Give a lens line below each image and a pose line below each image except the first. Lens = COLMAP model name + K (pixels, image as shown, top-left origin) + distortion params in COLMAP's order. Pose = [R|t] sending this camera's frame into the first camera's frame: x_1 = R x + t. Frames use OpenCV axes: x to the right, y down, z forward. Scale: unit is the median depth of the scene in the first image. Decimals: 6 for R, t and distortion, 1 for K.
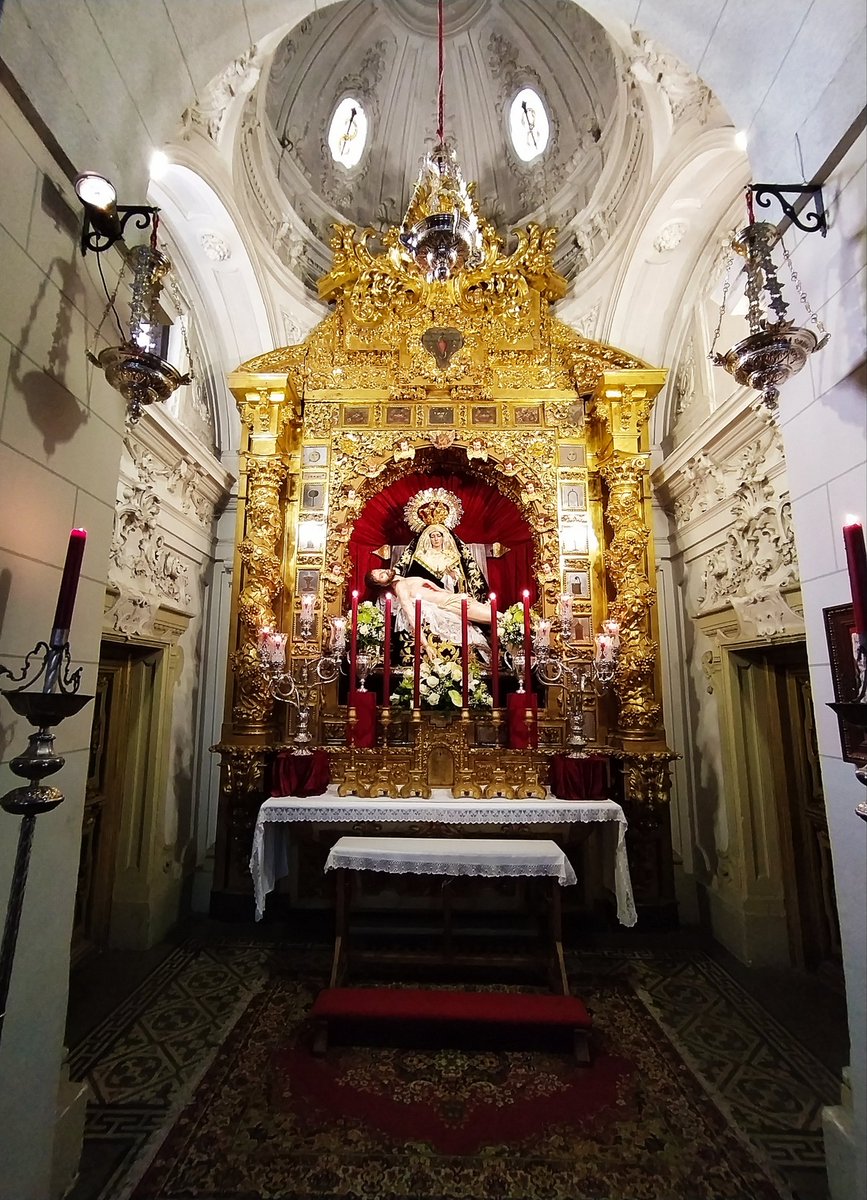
lens RADIAL K [[559.5, 0, 411.0], [0, 559.5, 598.8], [0, 0, 1]] dist [-0.071595, 0.063132]
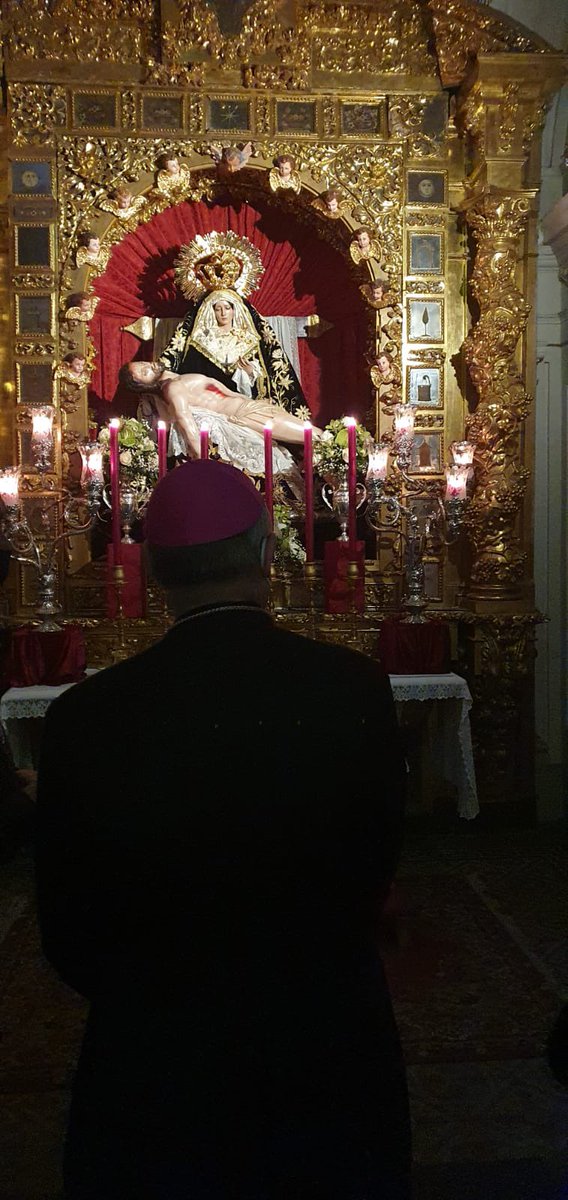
lens RADIAL K [[928.1, 0, 282.2], [0, 928.1, 580.4], [0, 0, 1]] dist [0.158791, -0.421411]
pose [[0.992790, -0.026732, 0.116851, -0.029417], [0.000557, 0.975835, 0.218509, -0.046943], [-0.119868, -0.216869, 0.968814, -0.191652]]
